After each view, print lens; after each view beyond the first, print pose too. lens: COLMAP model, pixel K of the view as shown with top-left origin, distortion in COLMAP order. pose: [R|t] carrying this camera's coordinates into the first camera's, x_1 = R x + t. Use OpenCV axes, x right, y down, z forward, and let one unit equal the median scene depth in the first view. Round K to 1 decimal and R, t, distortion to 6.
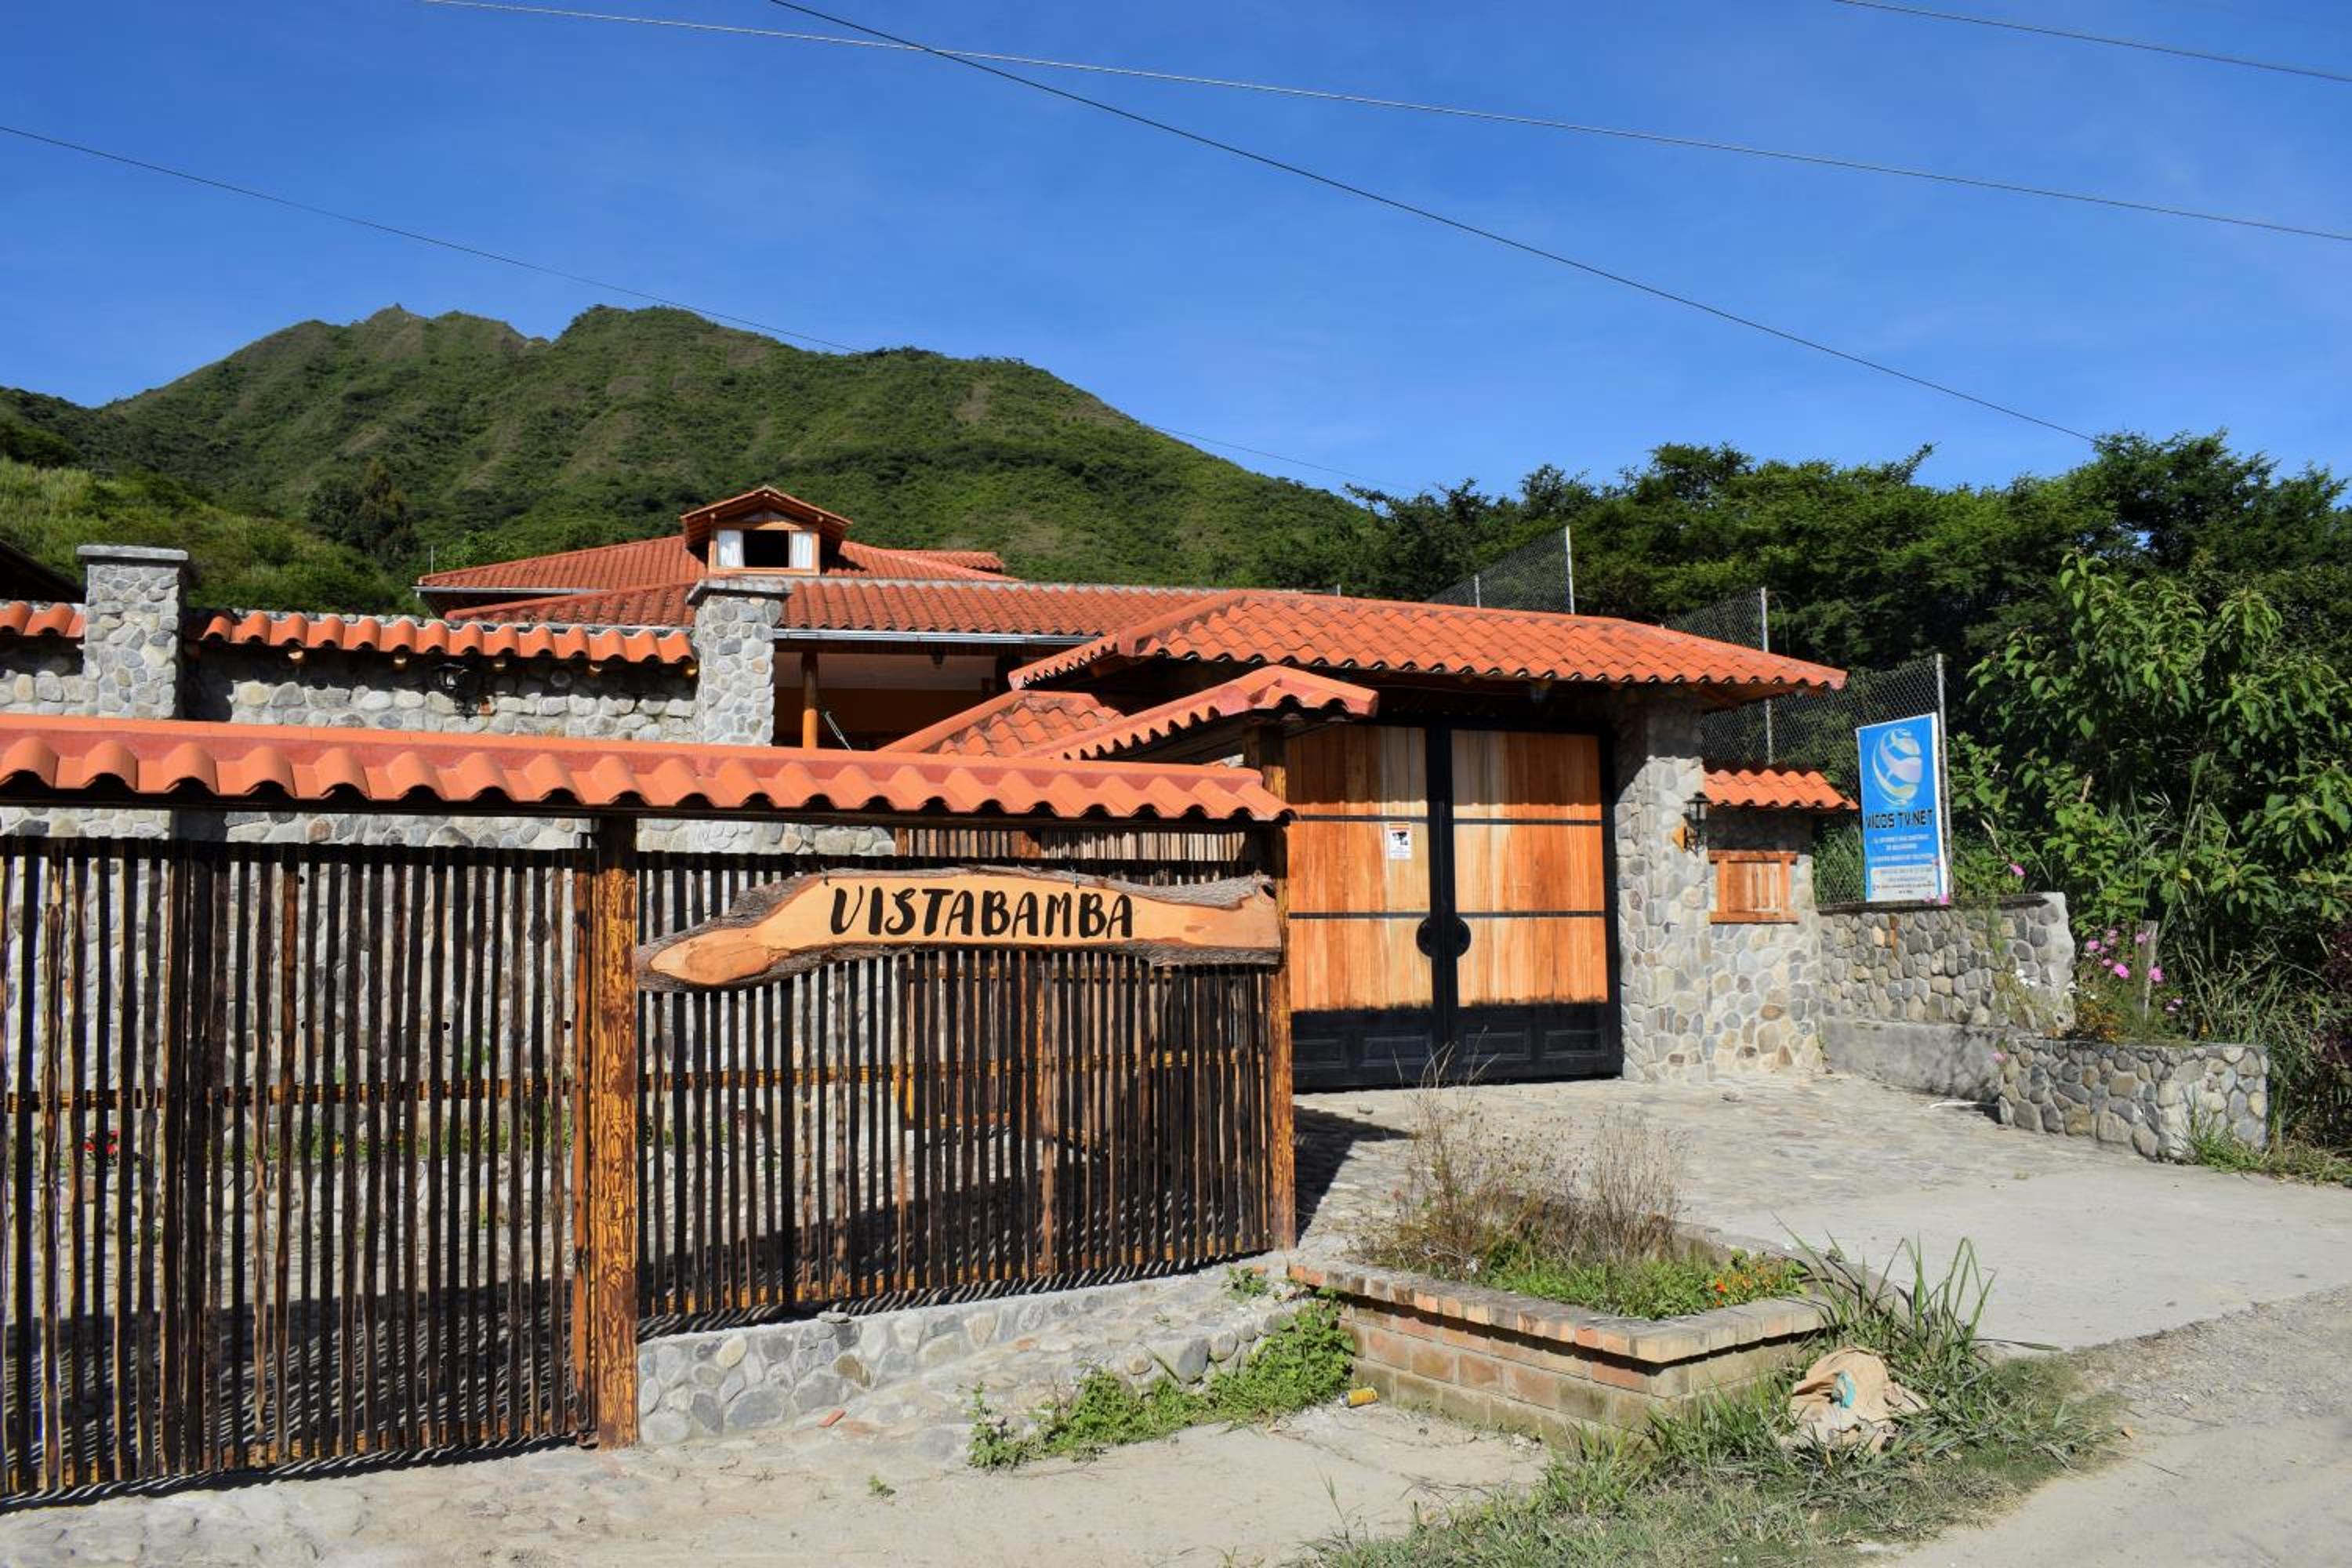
lens RADIAL K [[1917.7, 0, 1176.0], [0, 1917.7, 784.0], [0, 0, 1]] dist [-0.052206, 0.012951]
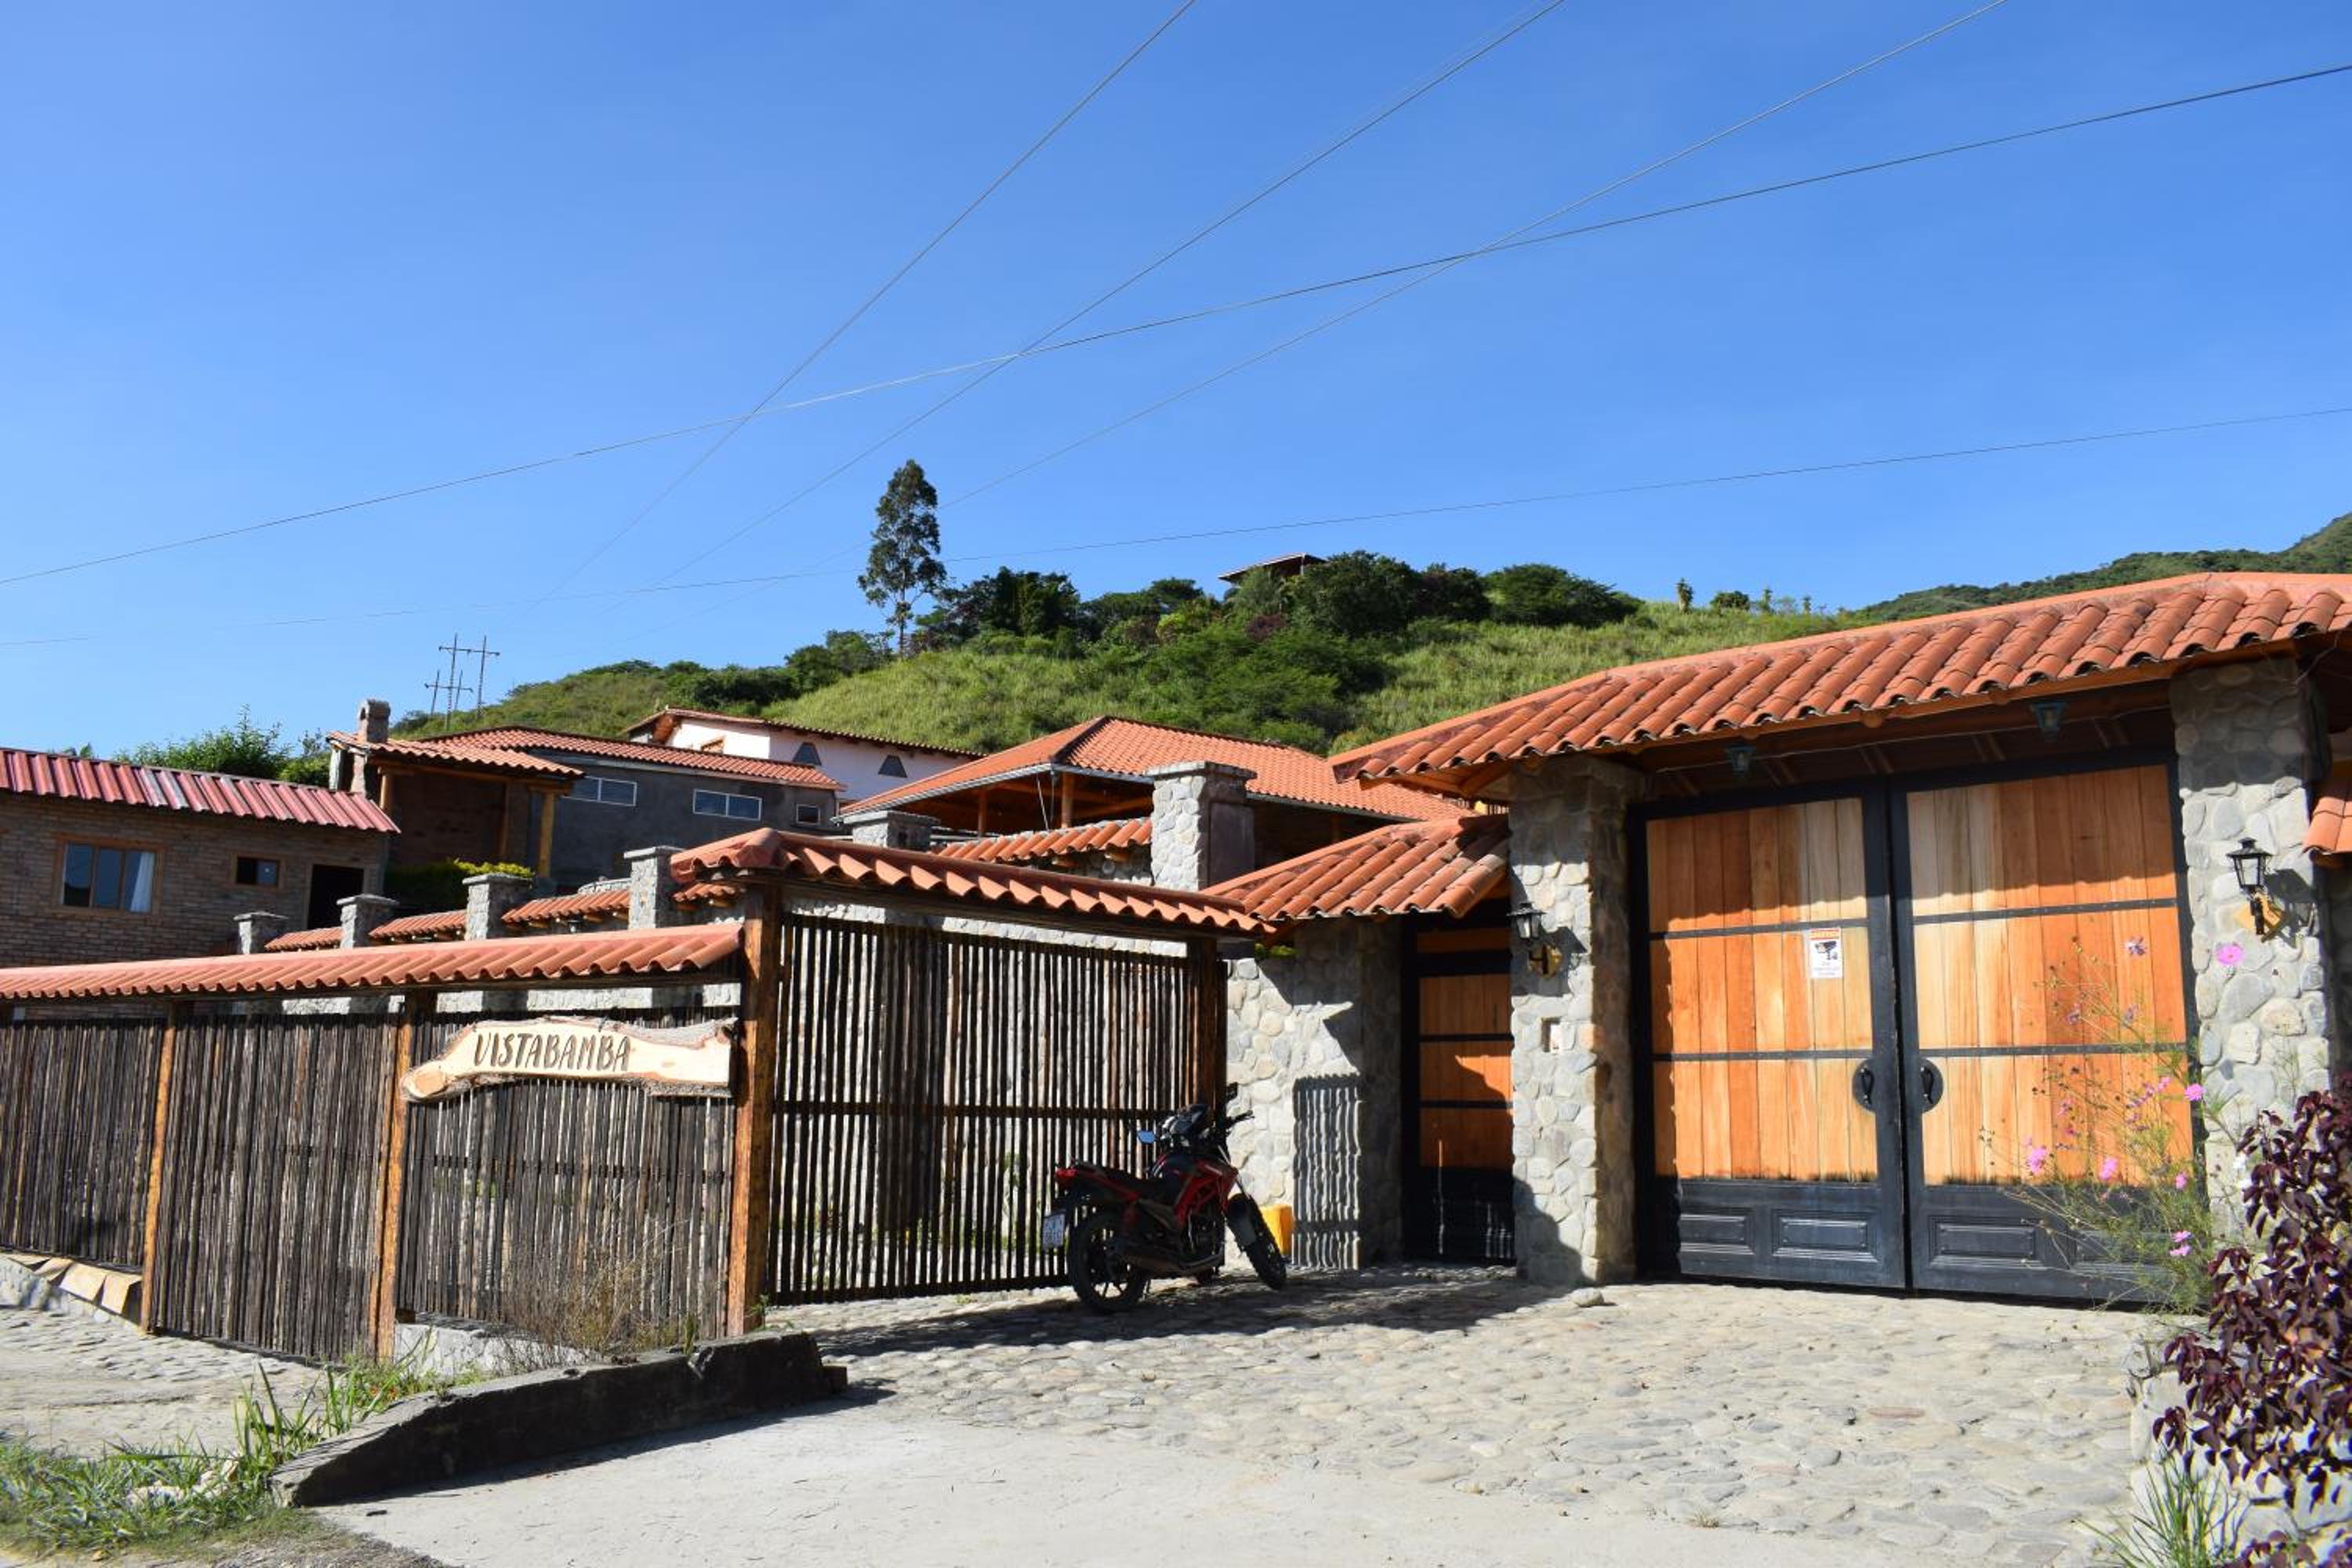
lens RADIAL K [[1917.7, 0, 1176.0], [0, 1917.7, 784.0], [0, 0, 1]] dist [-0.052206, 0.012951]
pose [[0.353753, -0.141419, -0.924586, 0.723455], [0.062334, 0.989871, -0.127555, 0.042898], [0.933260, -0.012510, 0.358985, 0.497976]]
